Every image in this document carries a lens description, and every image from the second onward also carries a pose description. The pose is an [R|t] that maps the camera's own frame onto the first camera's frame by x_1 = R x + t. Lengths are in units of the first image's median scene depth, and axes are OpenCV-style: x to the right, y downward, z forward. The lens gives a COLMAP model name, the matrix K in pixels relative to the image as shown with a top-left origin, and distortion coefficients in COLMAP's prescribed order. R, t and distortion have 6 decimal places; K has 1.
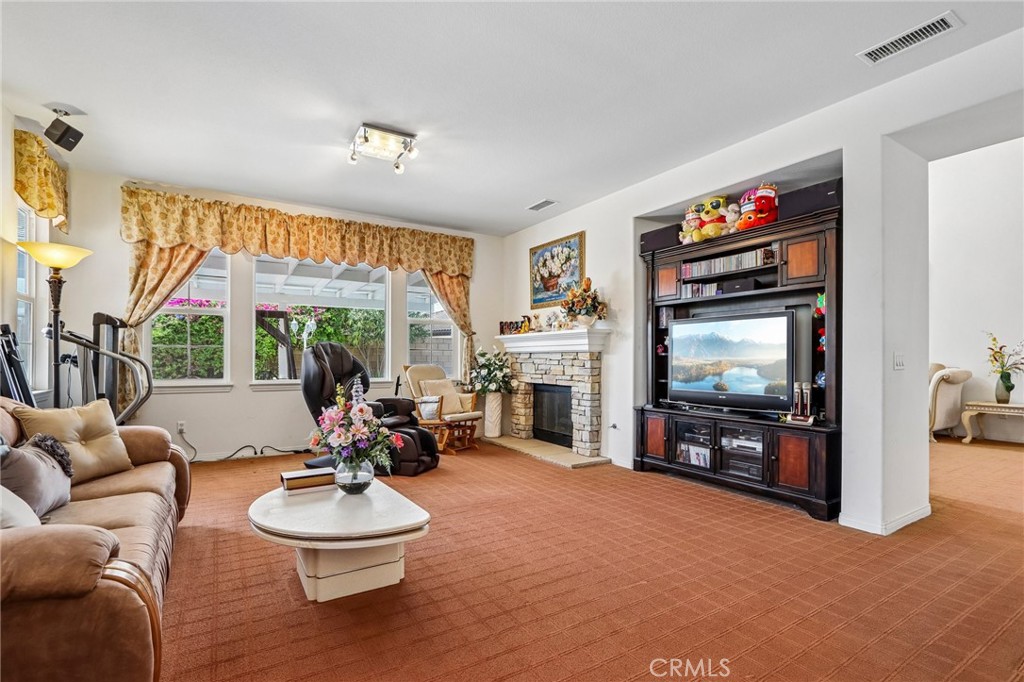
lens RADIAL K [[470.9, 0, 513.0], [0, 470.9, 359.7], [0, 0, 1]] dist [-0.010965, -0.000604]
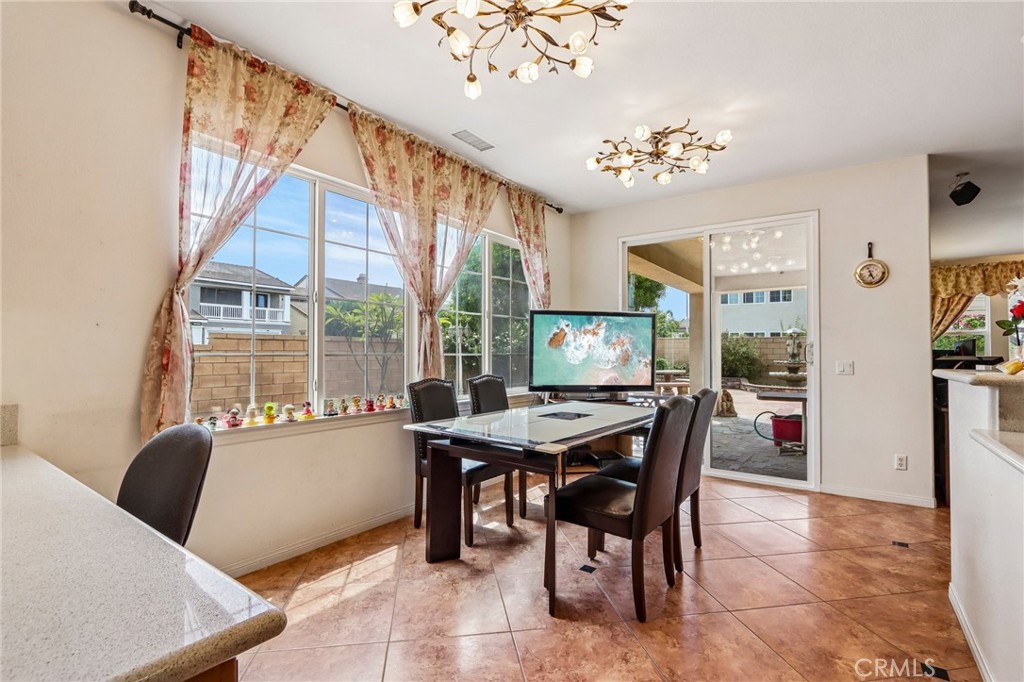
lens RADIAL K [[470.9, 0, 511.5], [0, 470.9, 339.2], [0, 0, 1]] dist [-0.010965, -0.000604]
pose [[0.374386, -0.028738, -0.926828, 0.228284], [-0.005831, 0.999427, -0.033345, -0.022207], [0.927255, 0.017888, 0.374003, -1.063836]]
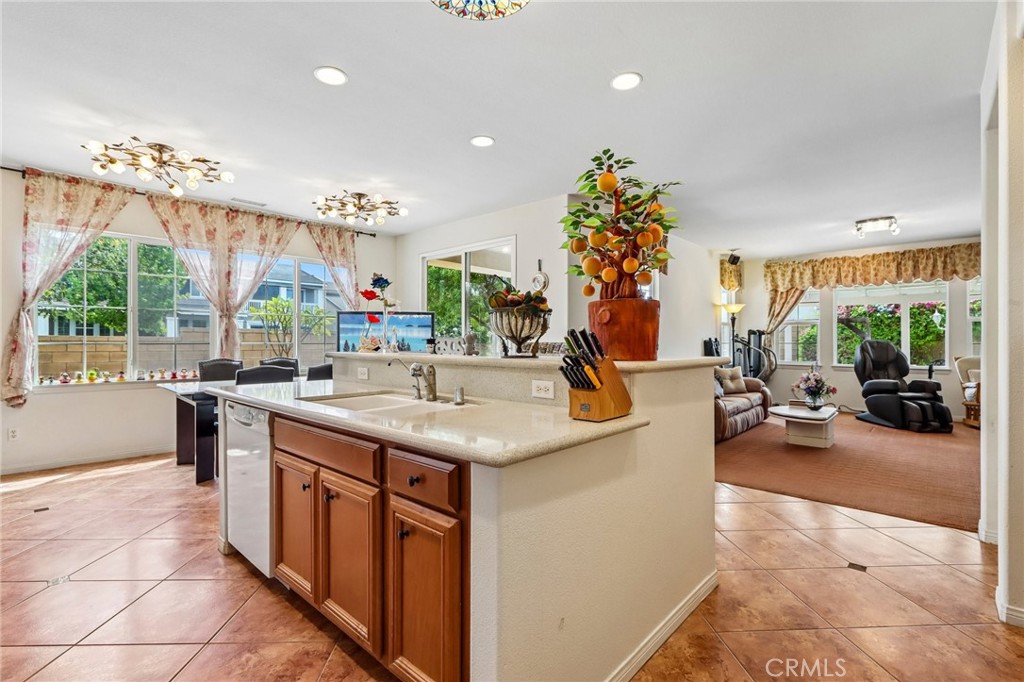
lens RADIAL K [[470.9, 0, 512.4], [0, 470.9, 340.2], [0, 0, 1]] dist [-0.010965, -0.000604]
pose [[0.265530, -0.008775, -0.964063, 0.764140], [-0.002123, 0.999951, -0.009687, -0.020486], [0.964100, 0.004619, 0.265499, -0.541287]]
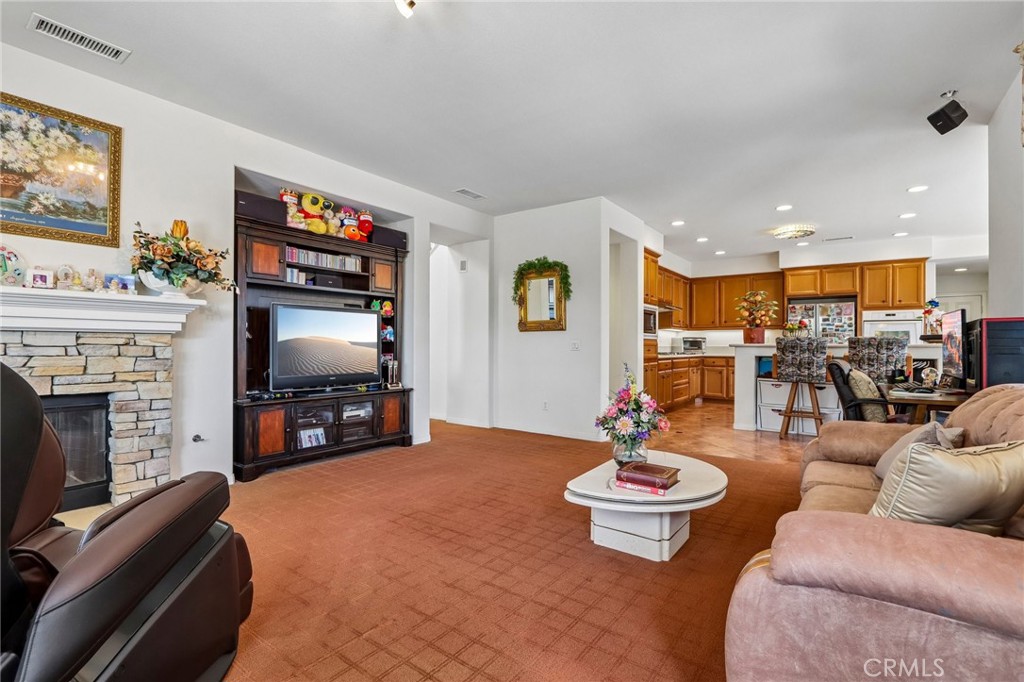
lens RADIAL K [[470.9, 0, 509.4], [0, 470.9, 344.3], [0, 0, 1]] dist [-0.010965, -0.000604]
pose [[-0.356642, -0.002298, 0.934238, -0.625488], [-0.004178, 0.999991, 0.000865, -0.004662], [-0.934232, -0.003595, -0.356648, 0.818665]]
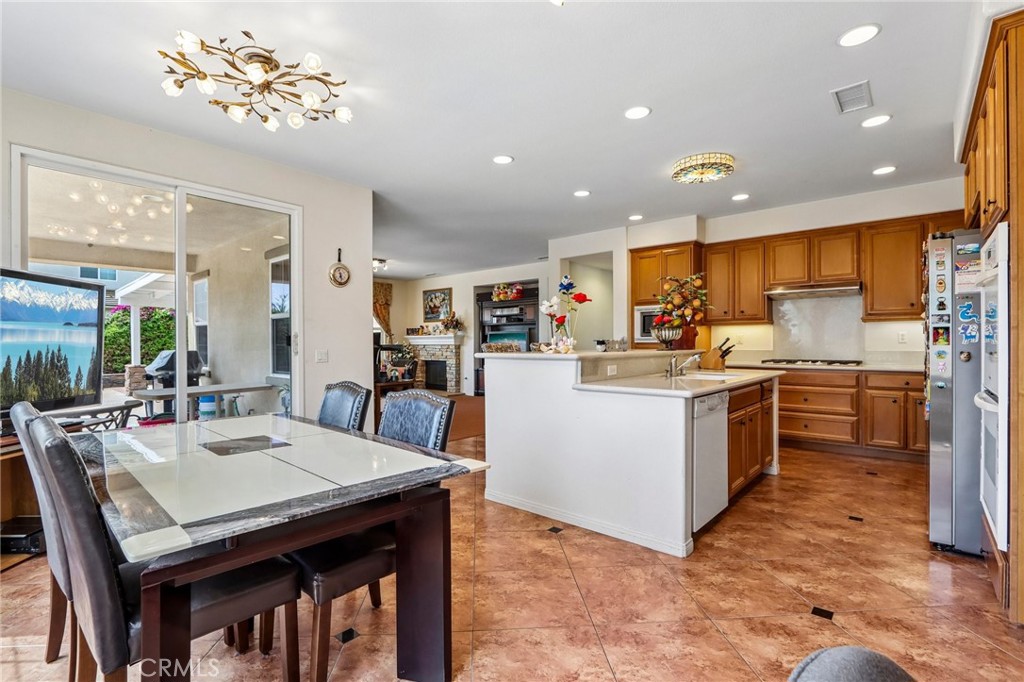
lens RADIAL K [[470.9, 0, 505.8], [0, 470.9, 341.1], [0, 0, 1]] dist [-0.010965, -0.000604]
pose [[0.959555, -0.008080, 0.281407, -0.231431], [0.009346, 0.999951, -0.003157, -0.026090], [-0.281368, 0.005659, 0.959583, -1.200448]]
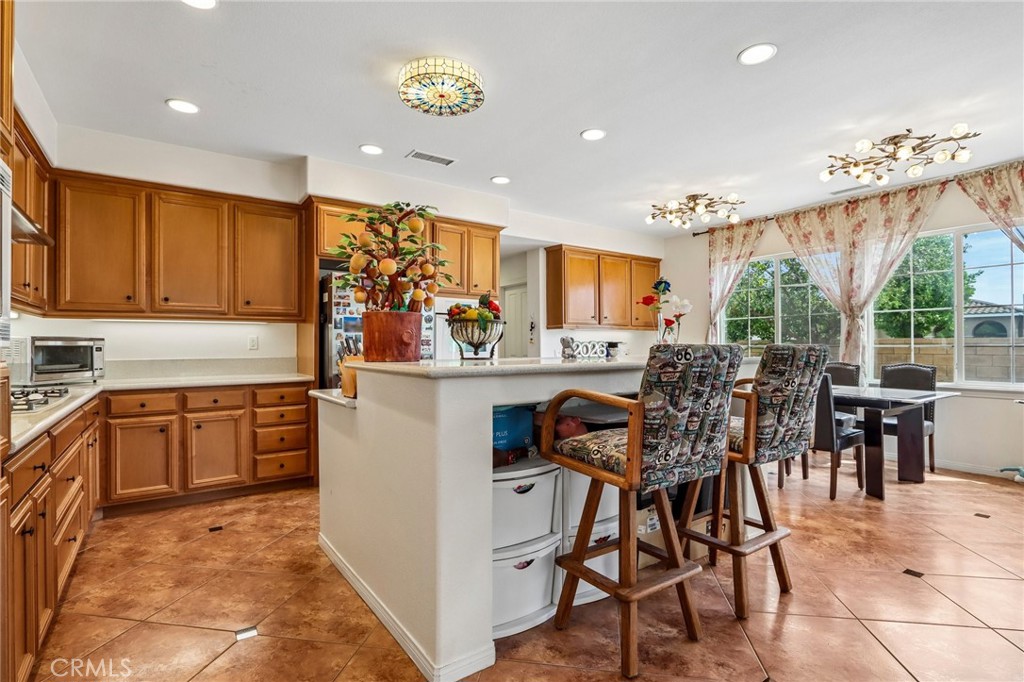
lens RADIAL K [[497.5, 0, 510.1], [0, 497.5, 340.1], [0, 0, 1]] dist [-0.004168, -0.000241]
pose [[-0.998511, -0.002680, -0.054476, 0.314047], [-0.002206, 0.999959, -0.008755, -0.024989], [0.054497, -0.008622, -0.998477, 0.166051]]
